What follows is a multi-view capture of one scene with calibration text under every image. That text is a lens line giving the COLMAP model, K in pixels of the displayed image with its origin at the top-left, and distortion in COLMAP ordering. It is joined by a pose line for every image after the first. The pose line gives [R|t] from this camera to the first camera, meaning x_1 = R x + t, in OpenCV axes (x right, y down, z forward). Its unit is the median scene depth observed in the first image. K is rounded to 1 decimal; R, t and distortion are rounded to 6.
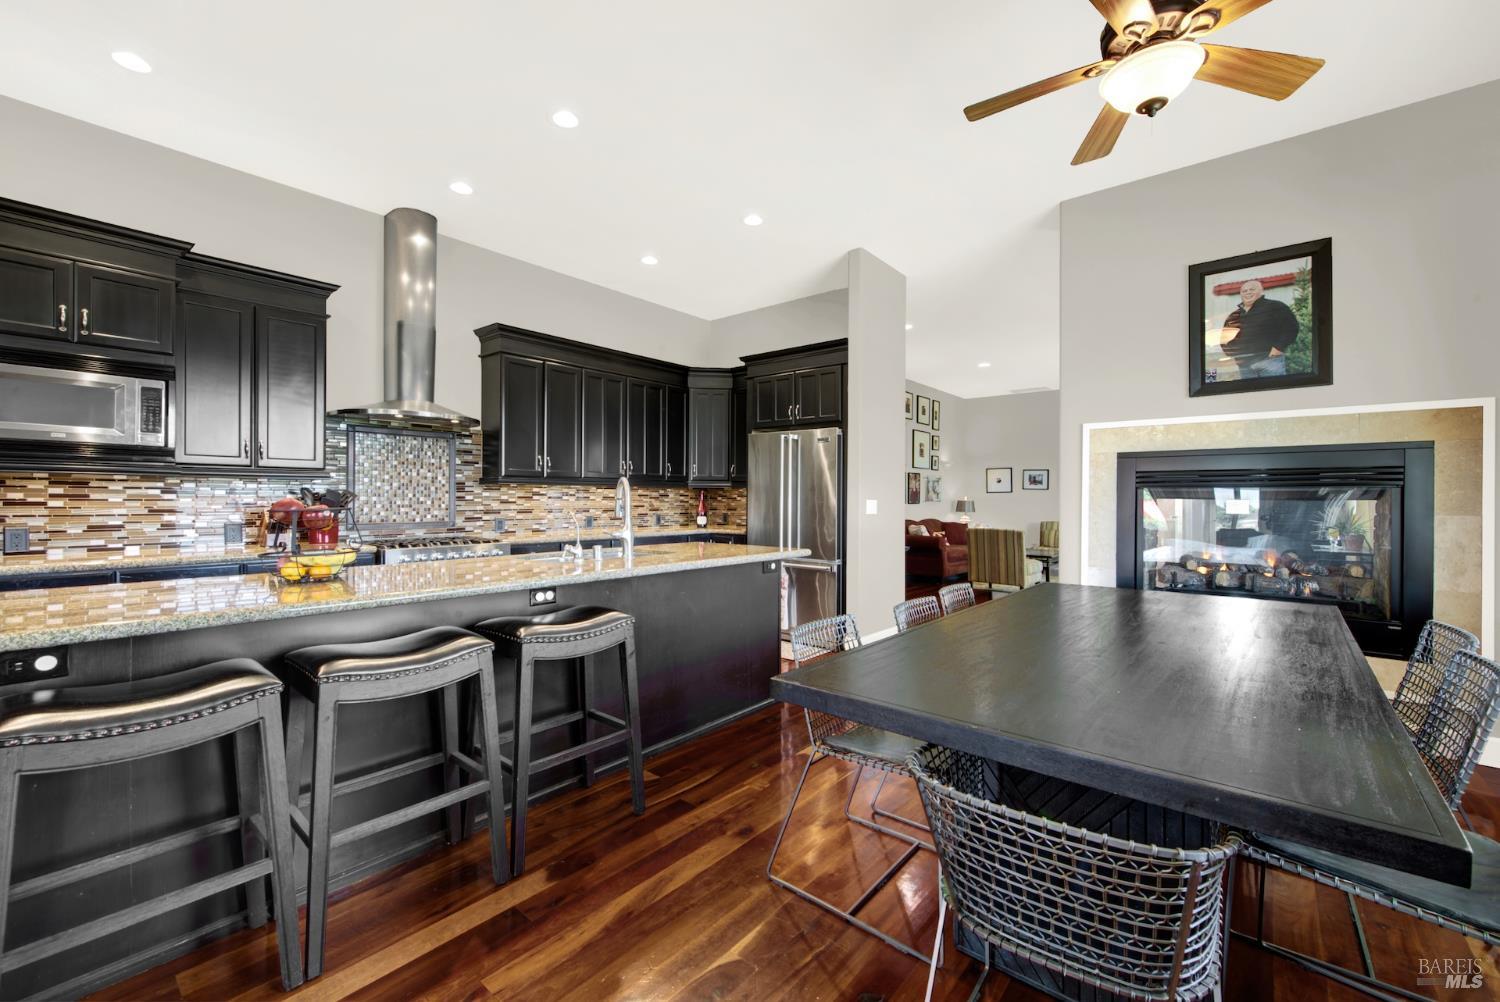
lens RADIAL K [[603.4, 0, 754.7], [0, 603.4, 502.3], [0, 0, 1]] dist [-0.001657, -0.000956]
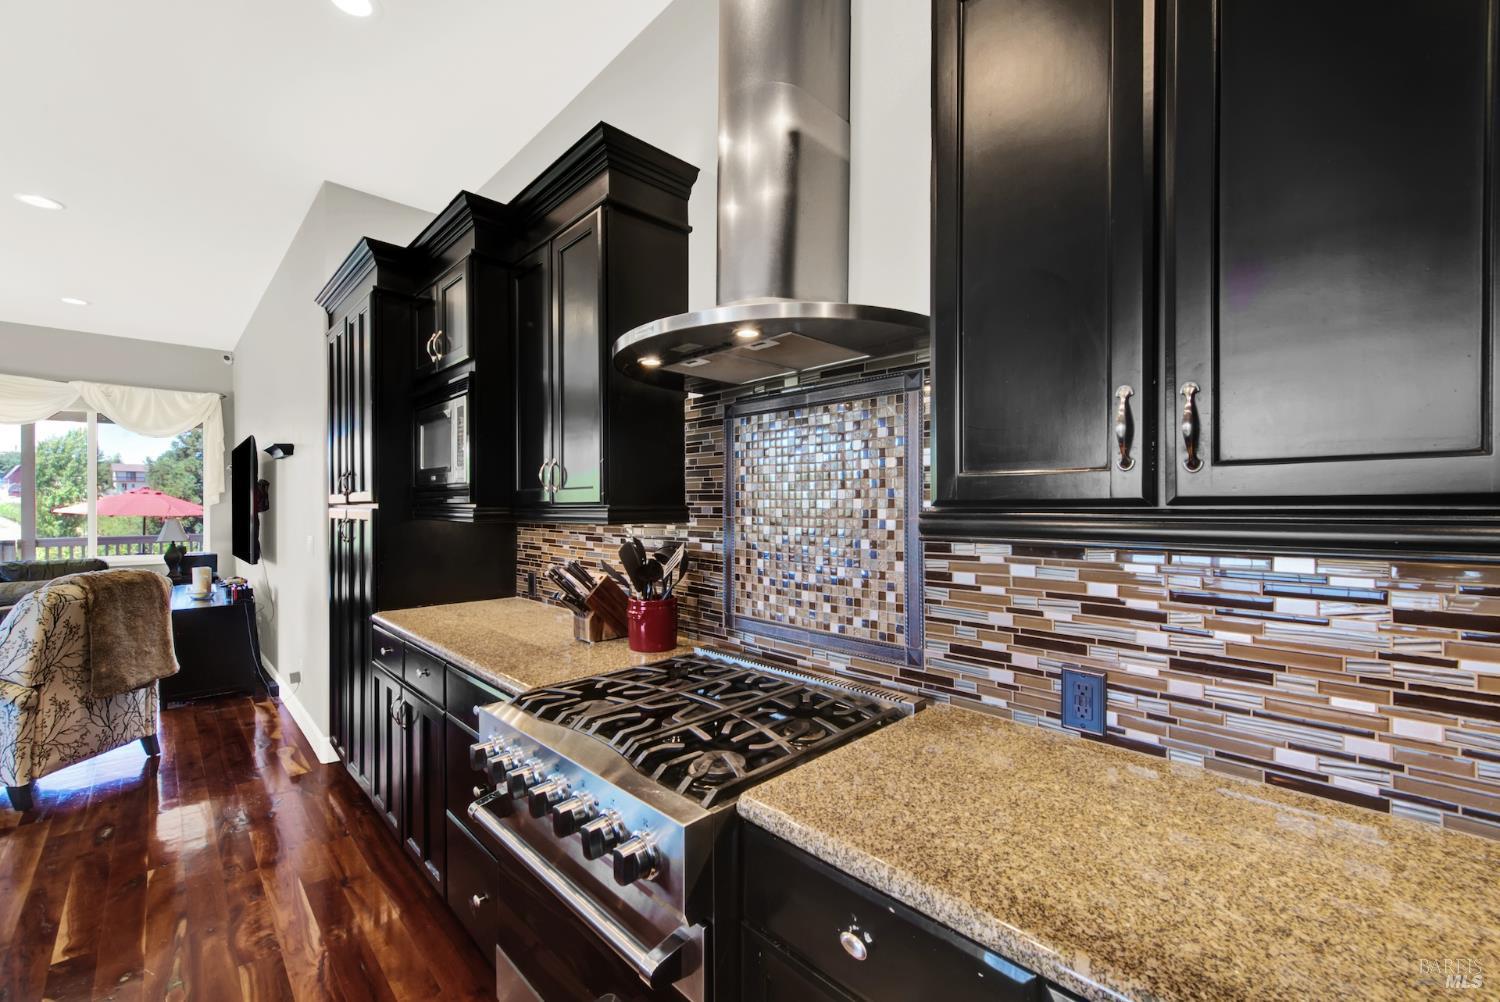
lens RADIAL K [[617.0, 0, 758.2], [0, 617.0, 507.6], [0, 0, 1]] dist [-0.000321, -0.000251]
pose [[-0.103227, -0.001844, -0.994656, -0.175236], [-0.007816, 0.999969, -0.001043, -0.043239], [0.994627, 0.007666, -0.103238, 0.979204]]
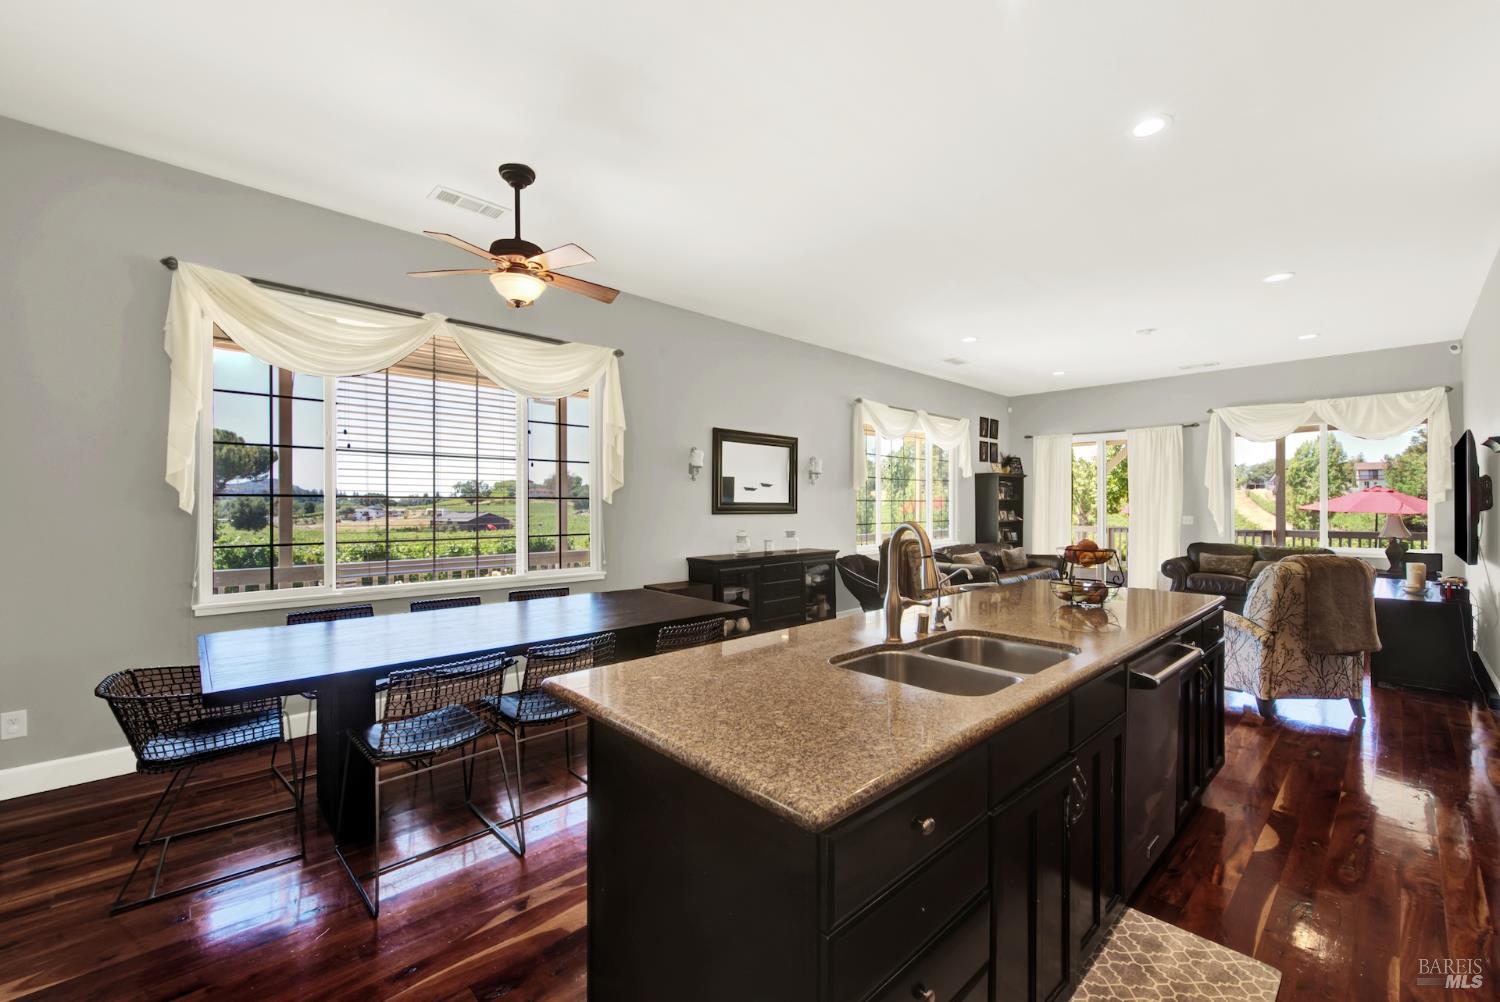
lens RADIAL K [[615.5, 0, 757.4], [0, 615.5, 501.4], [0, 0, 1]] dist [0.002160, -0.000273]
pose [[-0.993676, -0.004650, 0.112189, -0.089956], [-0.004139, 0.999980, 0.004788, -0.043658], [-0.112209, 0.004294, -0.993675, 1.143032]]
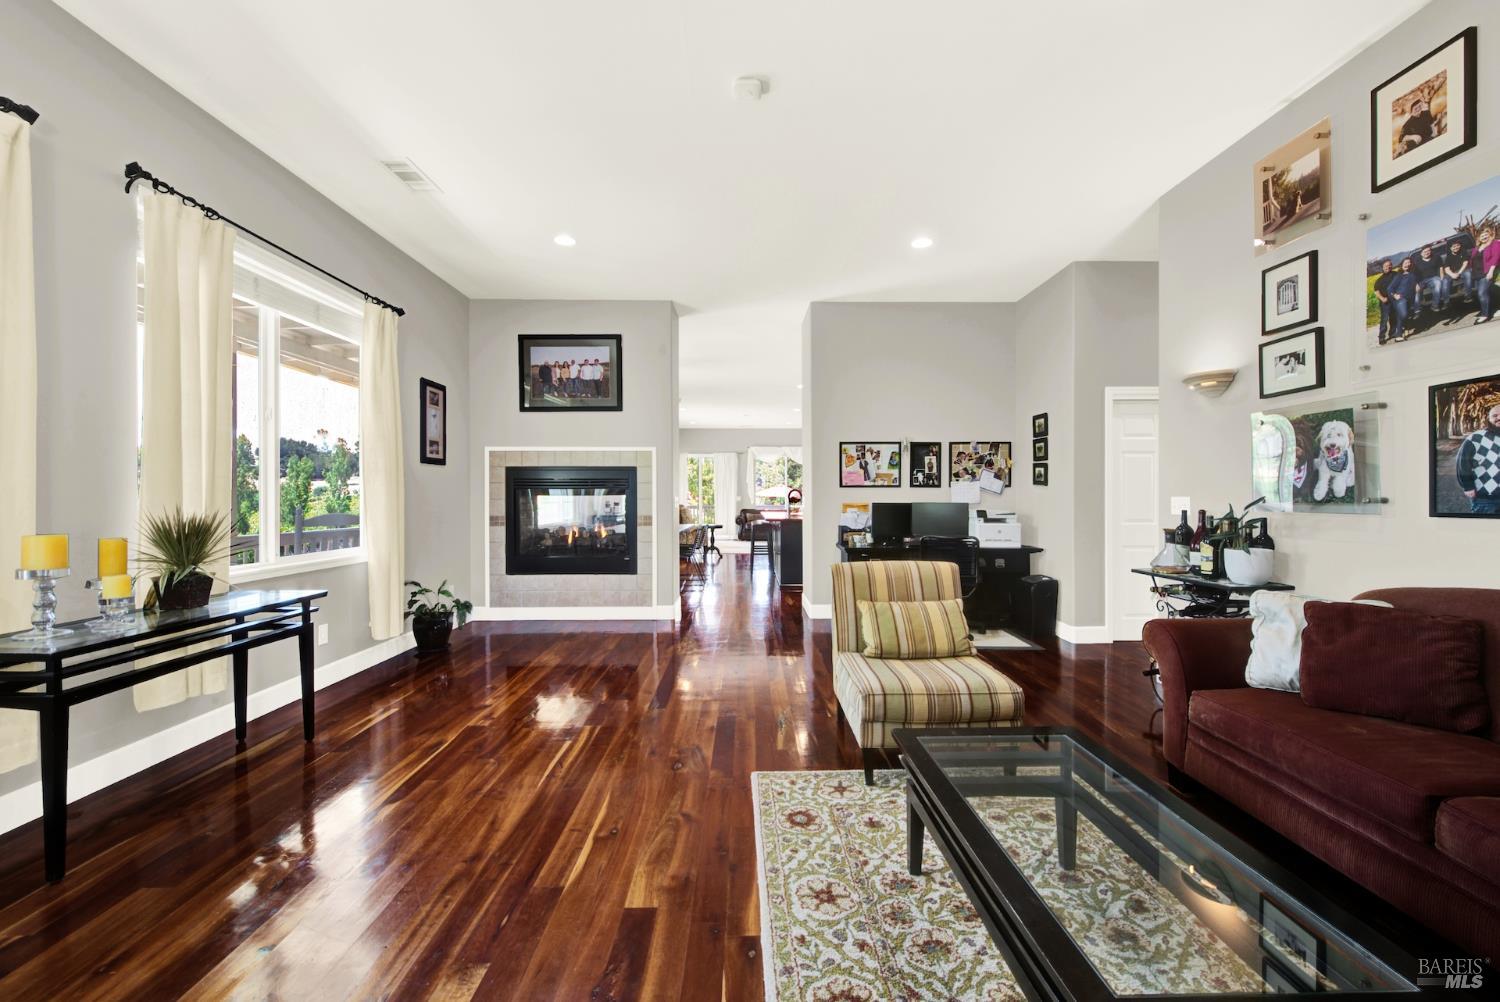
lens RADIAL K [[603.4, 0, 754.7], [0, 603.4, 502.3], [0, 0, 1]] dist [-0.001657, -0.000956]
pose [[-0.747017, 0.003088, -0.664797, 1.293714], [-0.006935, 0.999899, 0.012438, -0.008515], [0.664768, 0.013902, -0.746920, 2.061926]]
